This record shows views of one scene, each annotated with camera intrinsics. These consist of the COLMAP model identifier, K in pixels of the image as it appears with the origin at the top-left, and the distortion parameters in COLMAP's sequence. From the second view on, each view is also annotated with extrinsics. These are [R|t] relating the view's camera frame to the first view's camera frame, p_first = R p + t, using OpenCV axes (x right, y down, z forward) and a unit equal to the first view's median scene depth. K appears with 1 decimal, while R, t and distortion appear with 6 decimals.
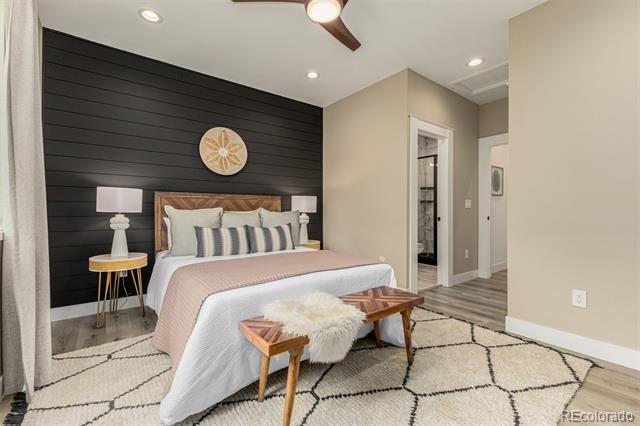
lens RADIAL K [[279.6, 0, 316.3], [0, 279.6, 211.0], [0, 0, 1]] dist [-0.000740, -0.000049]
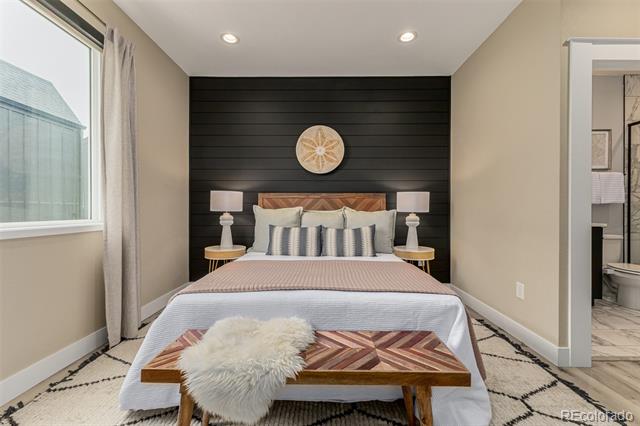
lens RADIAL K [[275.5, 0, 319.1], [0, 275.5, 212.6], [0, 0, 1]] dist [-0.000241, -0.000025]
pose [[0.791299, 0.004739, -0.611411, 0.276132], [-0.000592, 0.999975, 0.006985, 0.001225], [0.611429, -0.005165, 0.791282, 0.244602]]
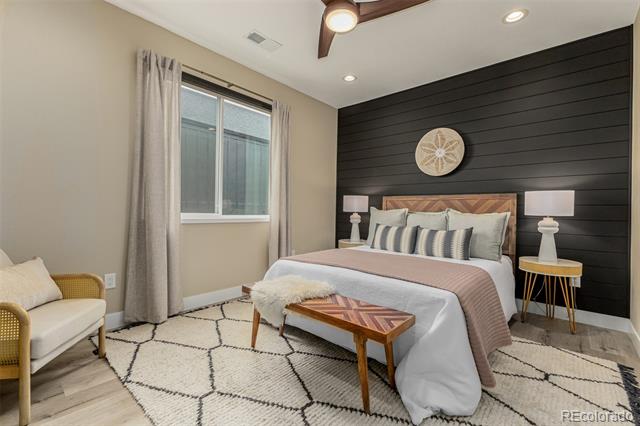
lens RADIAL K [[279.6, 0, 316.3], [0, 279.6, 211.0], [0, 0, 1]] dist [-0.000740, -0.000049]
pose [[0.195832, 0.004000, -0.980629, 0.595134], [-0.014539, 0.999894, 0.001175, 0.001453], [0.980530, 0.014027, 0.195869, 0.402338]]
